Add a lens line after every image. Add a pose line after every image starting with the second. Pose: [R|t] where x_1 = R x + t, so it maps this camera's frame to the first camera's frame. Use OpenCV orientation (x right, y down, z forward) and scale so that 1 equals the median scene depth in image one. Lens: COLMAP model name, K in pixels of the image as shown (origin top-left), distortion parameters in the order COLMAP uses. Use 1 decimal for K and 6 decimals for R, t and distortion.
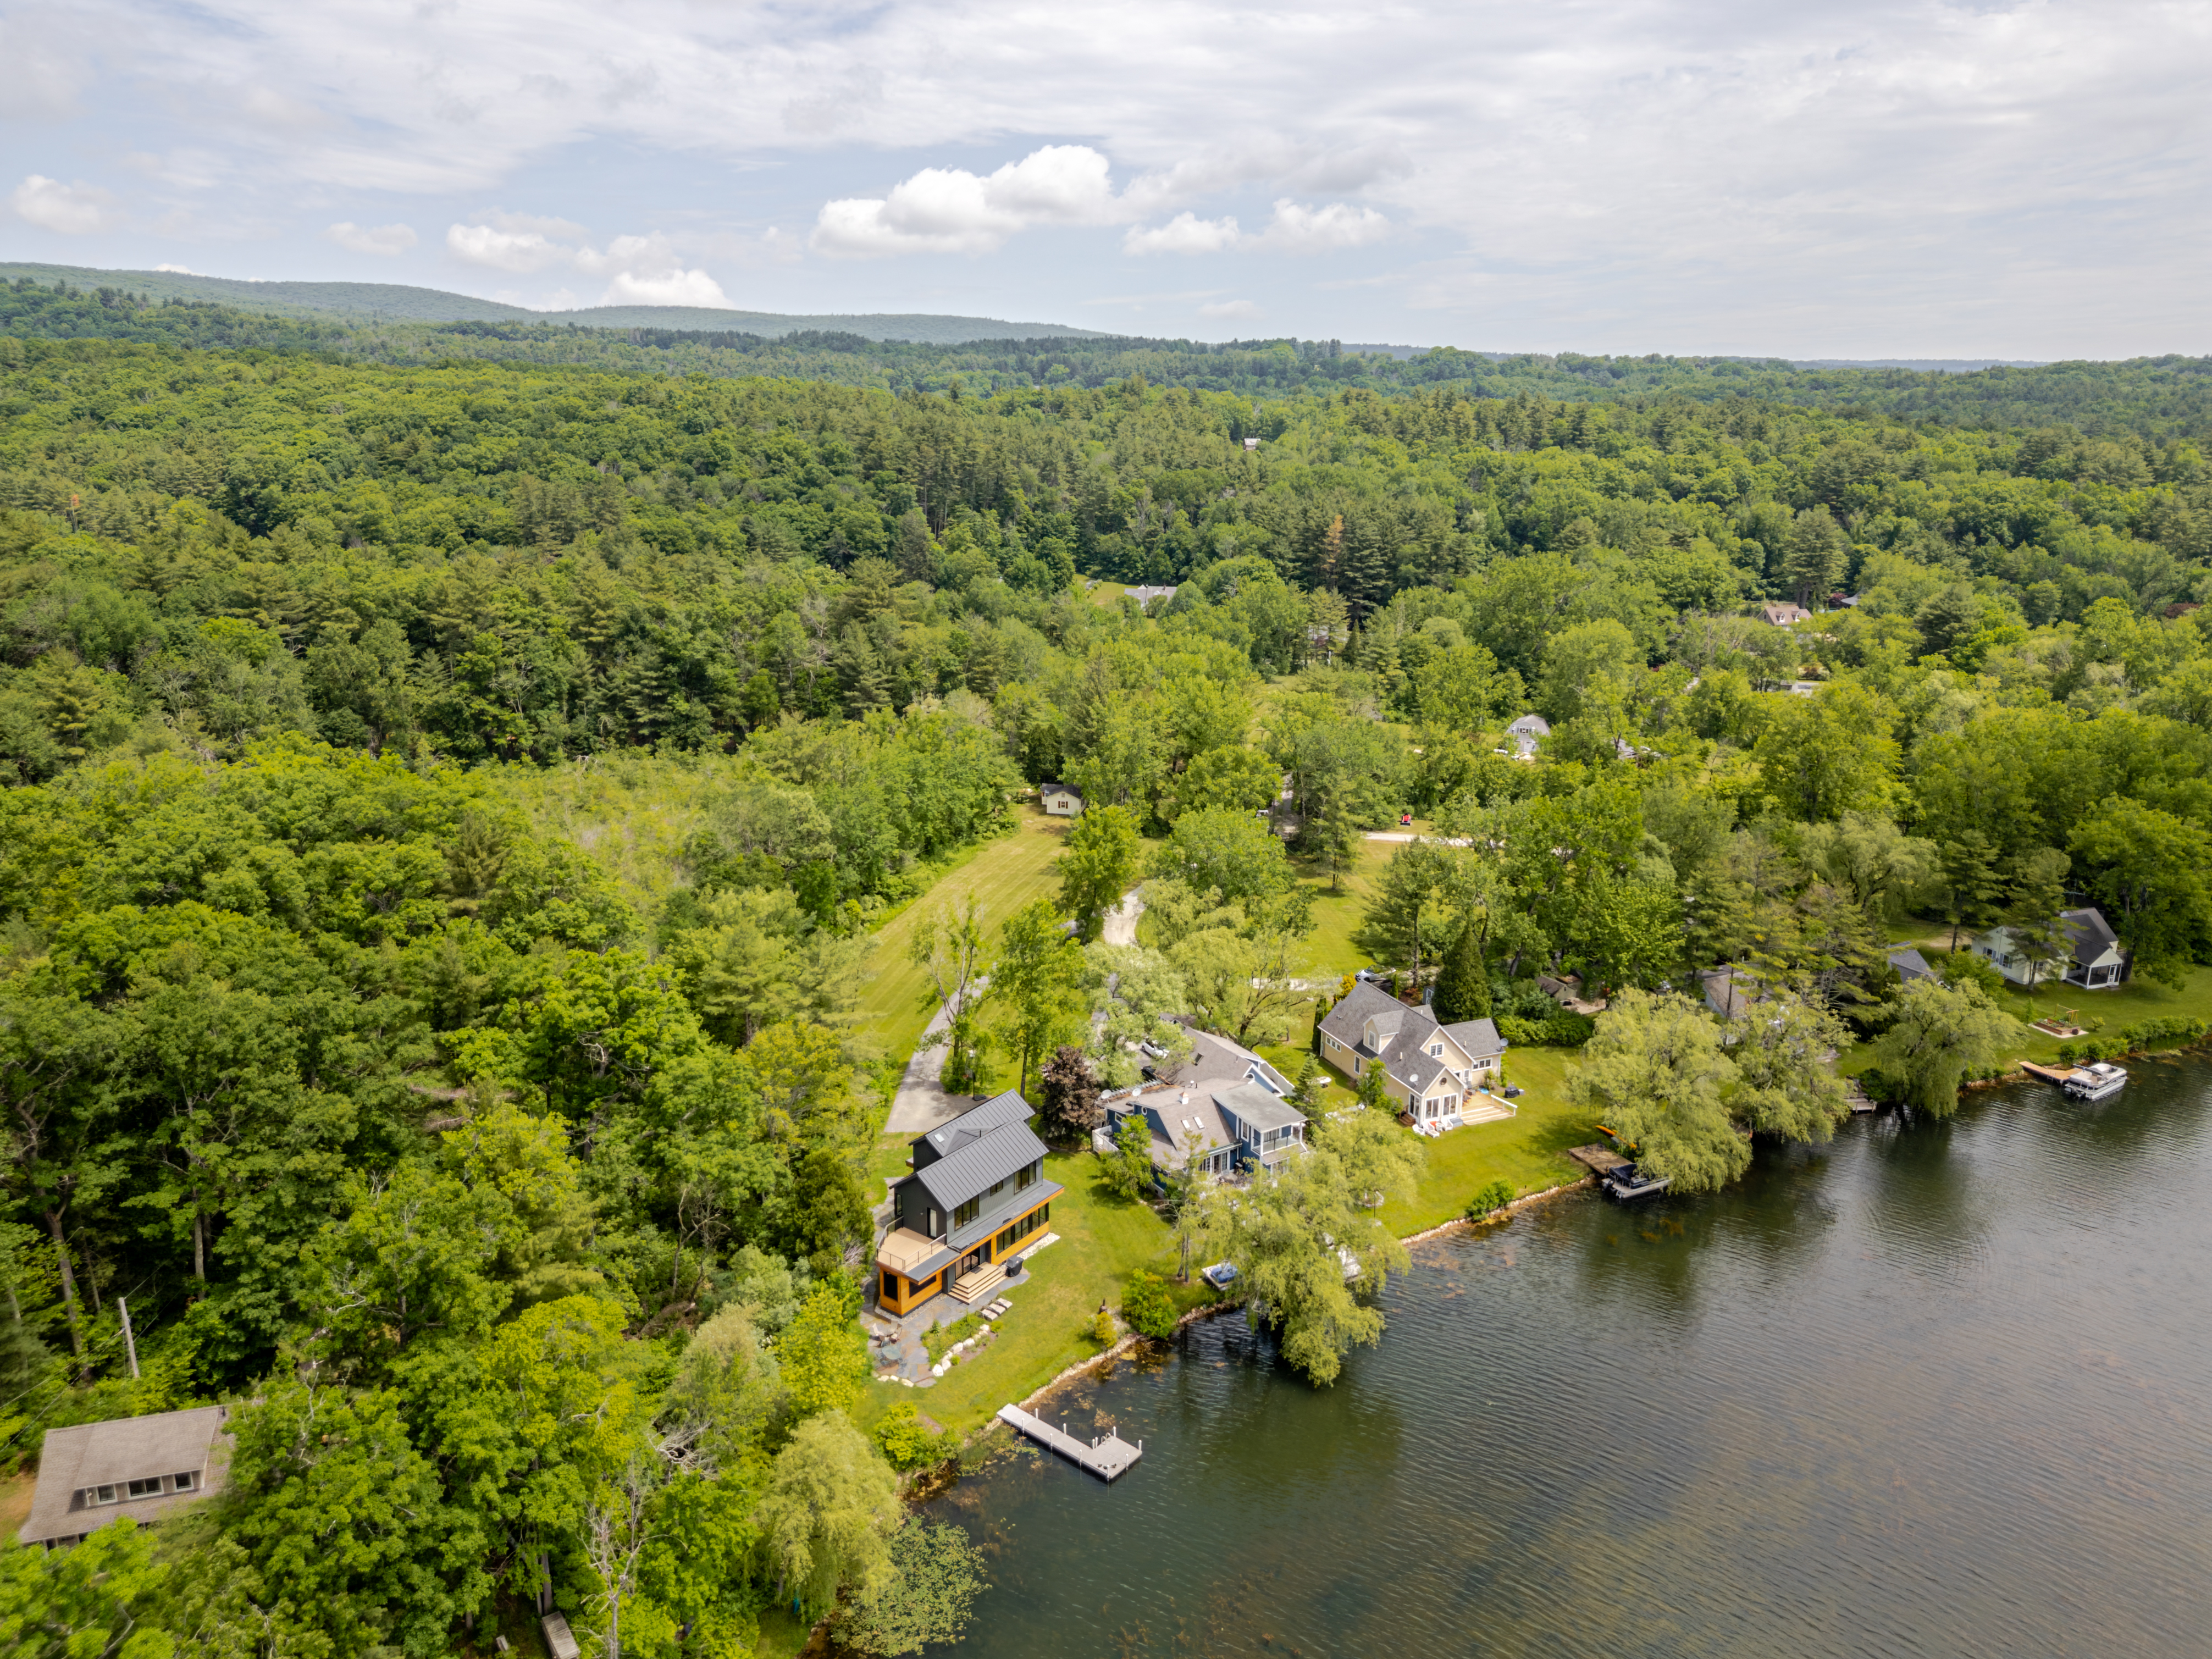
lens RADIAL K [[1582.0, 0, 1106.0], [0, 1582.0, 829.5], [0, 0, 1]] dist [0.175947, -0.148259]
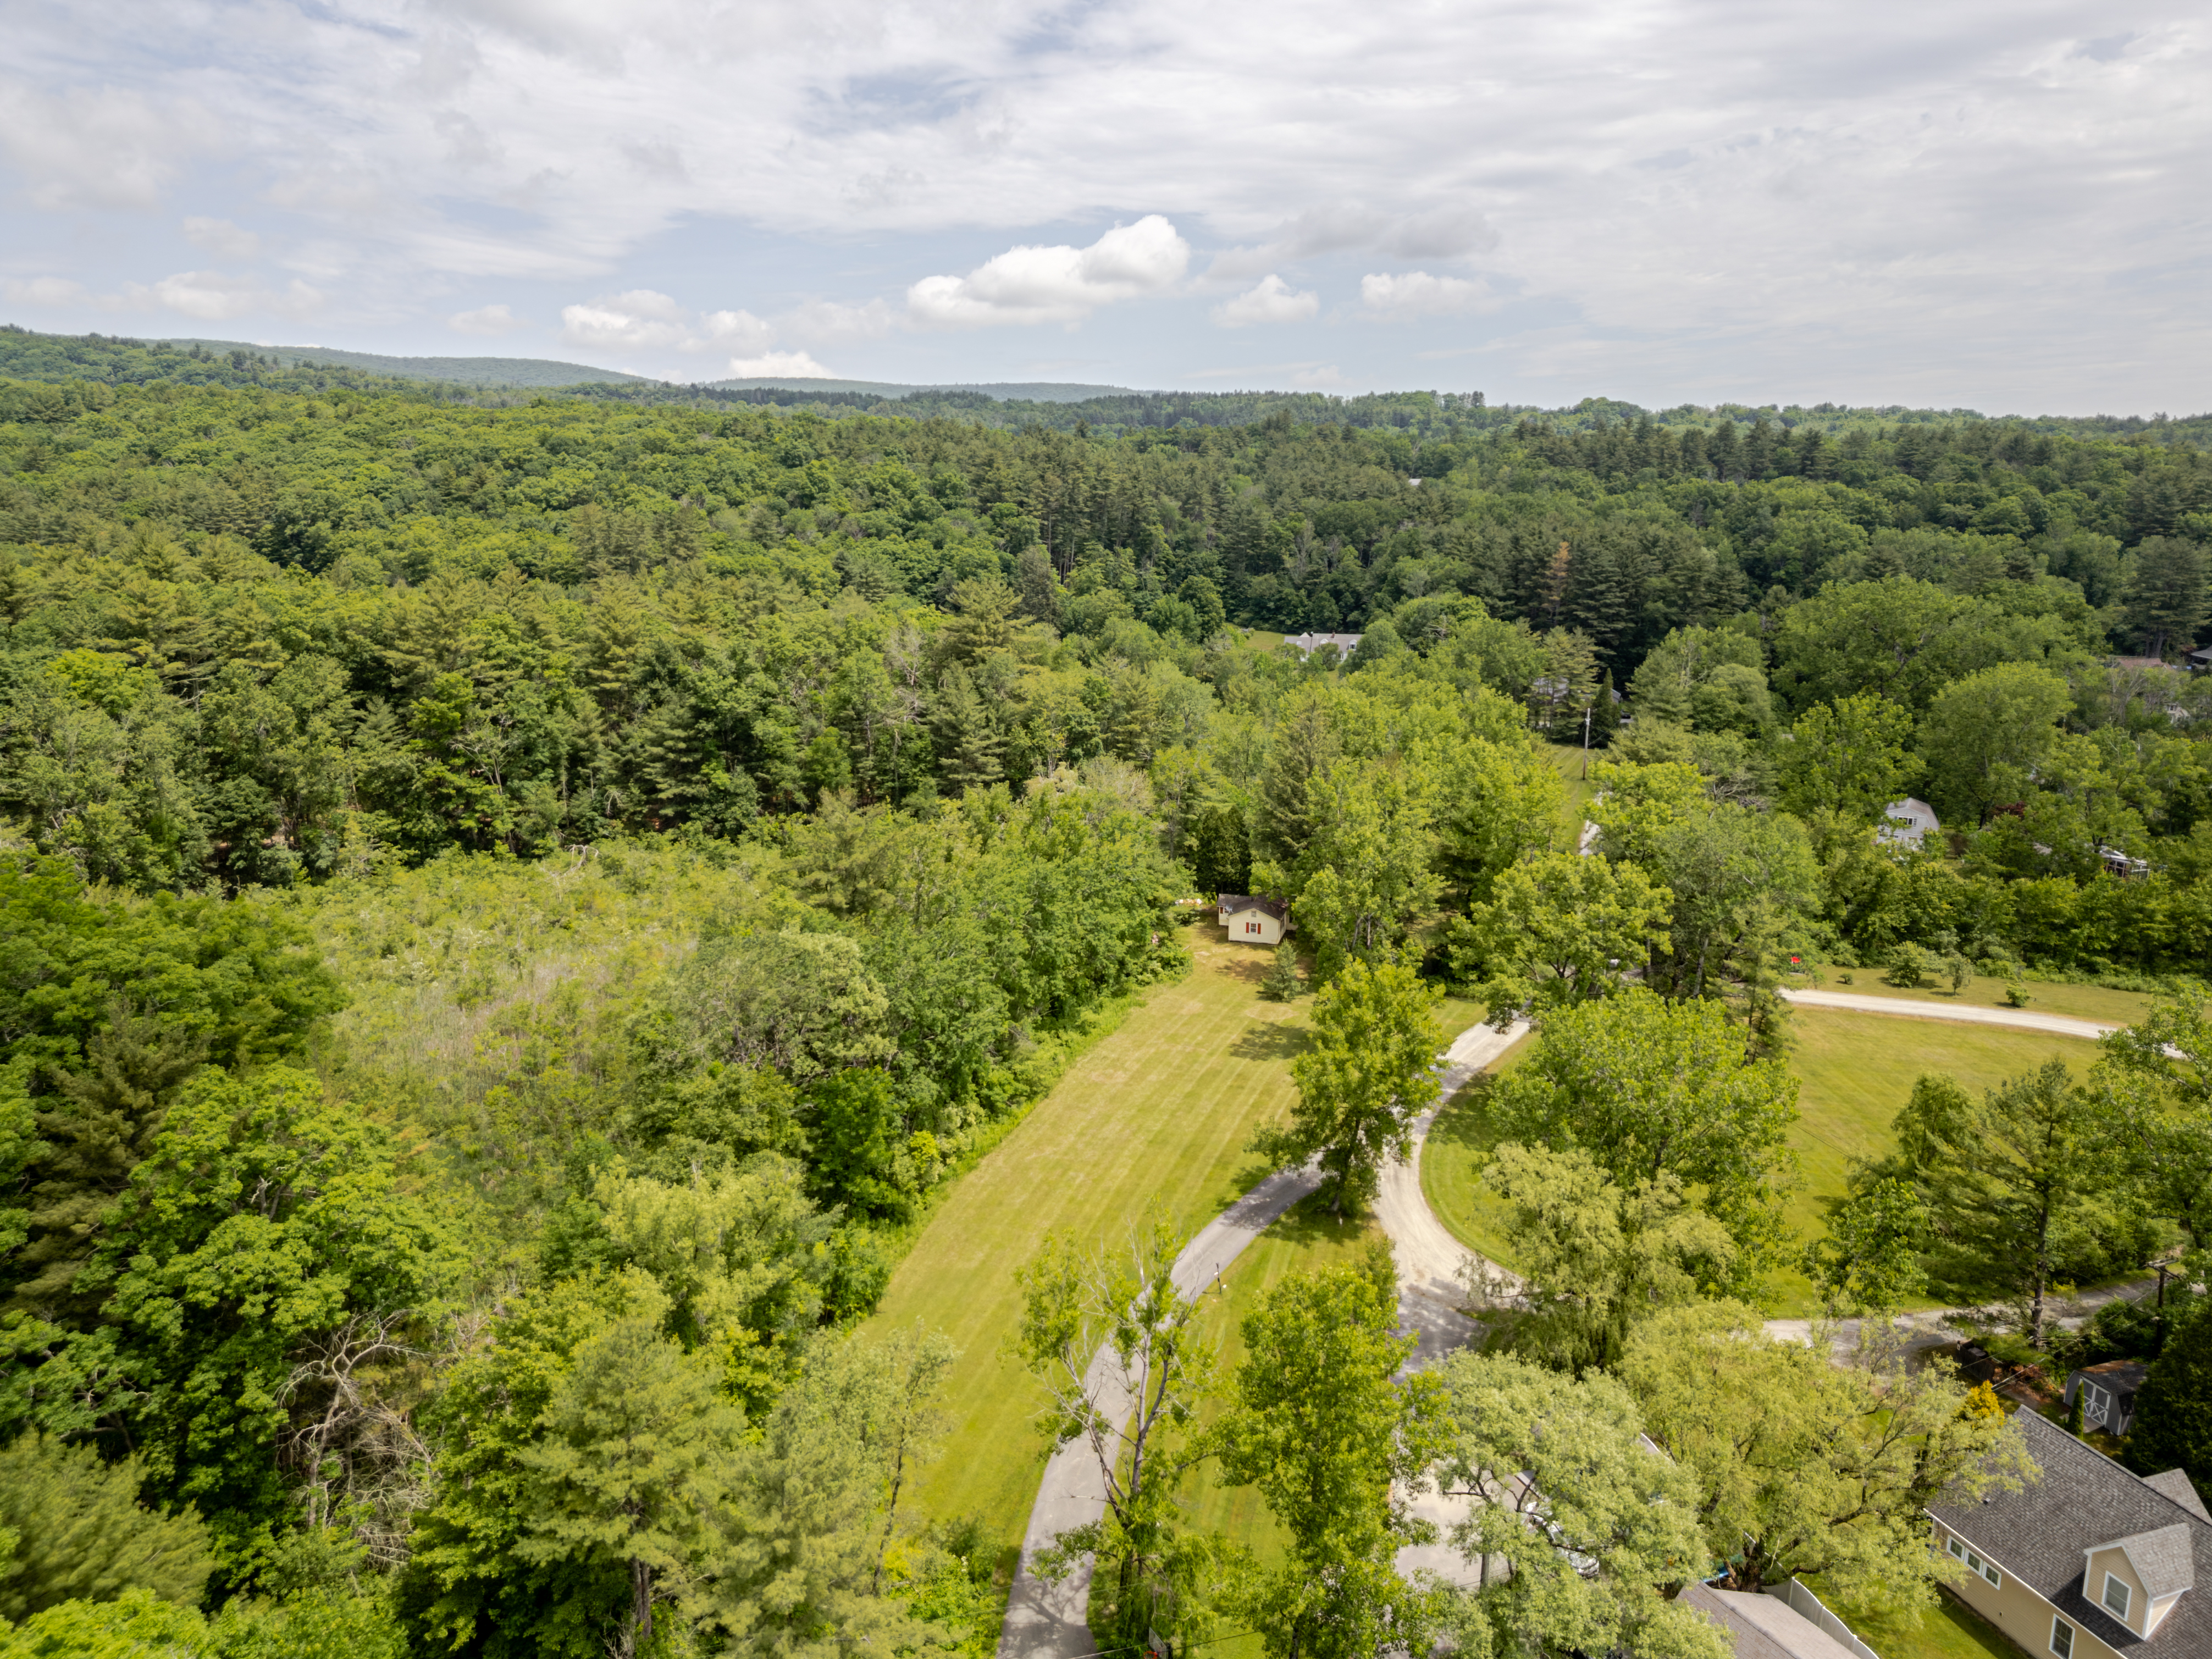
lens RADIAL K [[1542.0, 0, 1106.0], [0, 1542.0, 829.5], [0, 0, 1]] dist [0.173444, -0.000849]
pose [[0.997498, 0.011371, -0.069769, -0.038594], [-0.014179, 0.999104, -0.039889, -0.026648], [0.069253, 0.040779, 0.996765, 0.298468]]
